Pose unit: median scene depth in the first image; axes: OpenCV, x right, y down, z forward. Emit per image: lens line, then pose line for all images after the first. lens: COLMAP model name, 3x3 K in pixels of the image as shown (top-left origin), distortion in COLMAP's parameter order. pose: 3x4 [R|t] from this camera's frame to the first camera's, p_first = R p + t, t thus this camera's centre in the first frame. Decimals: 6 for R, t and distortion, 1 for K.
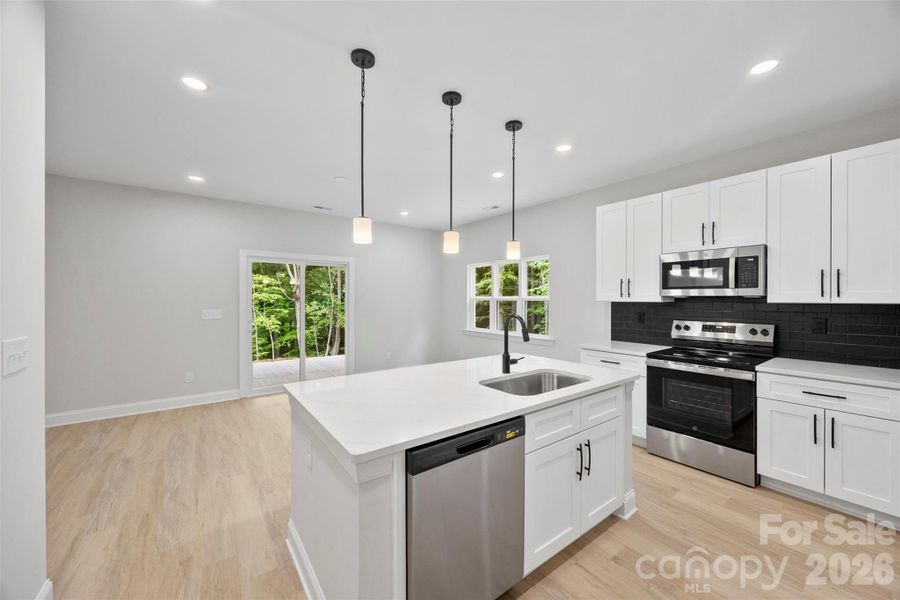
lens RADIAL K [[346.3, 0, 464.8], [0, 346.3, 302.2], [0, 0, 1]] dist [0.002178, 0.000049]
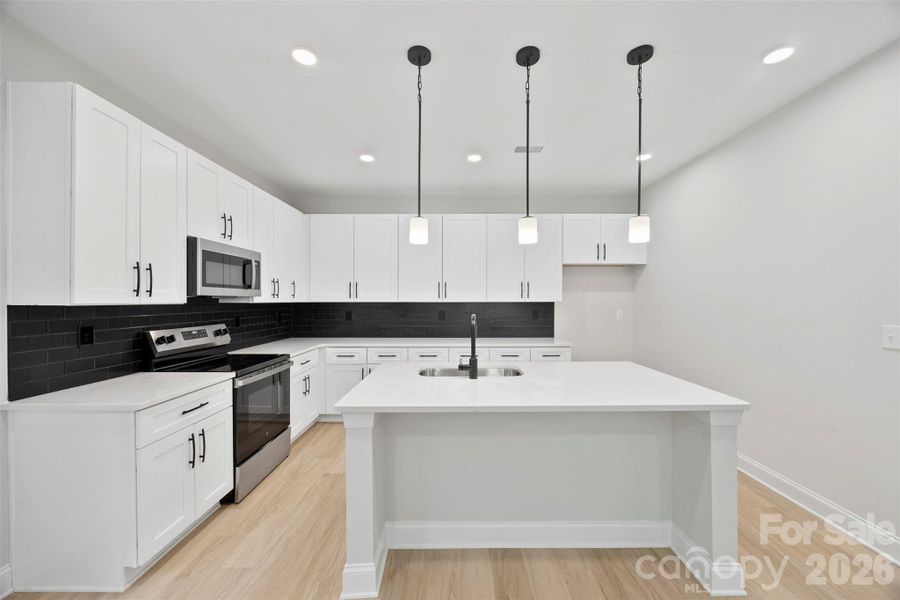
lens RADIAL K [[344.4, 0, 456.6], [0, 344.4, 300.9], [0, 0, 1]] dist [0.003582, -0.000264]
pose [[-0.789171, -0.000800, 0.614173, -0.312452], [0.006586, 0.999931, 0.009766, -0.010412], [-0.614138, 0.011752, -0.789111, 1.312517]]
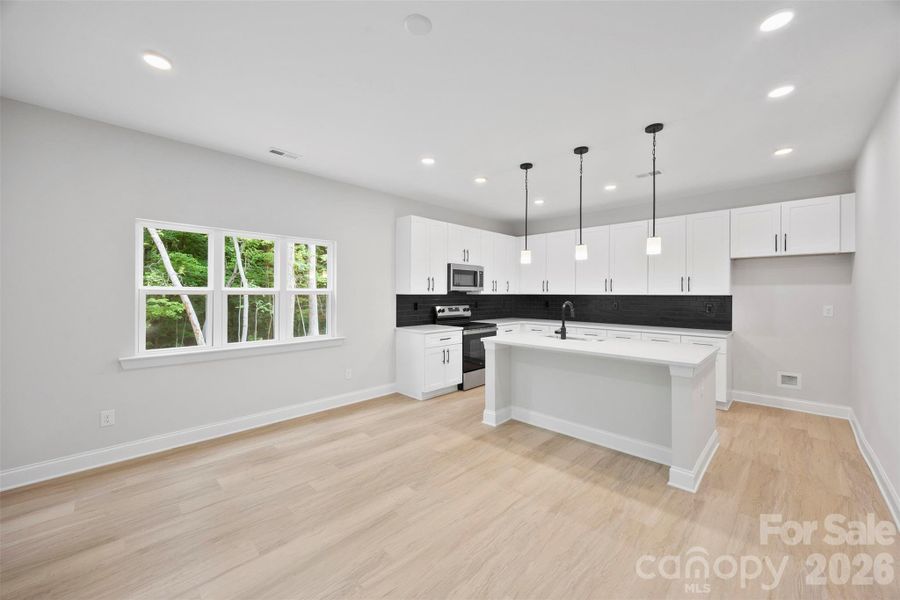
lens RADIAL K [[344.4, 0, 453.7], [0, 344.4, 292.5], [0, 0, 1]] dist [0.003582, -0.000264]
pose [[-0.135654, 0.001099, 0.990756, -1.016846], [0.006418, 0.999979, -0.000231, -0.008860], [-0.990736, 0.006327, -0.135658, 1.271590]]
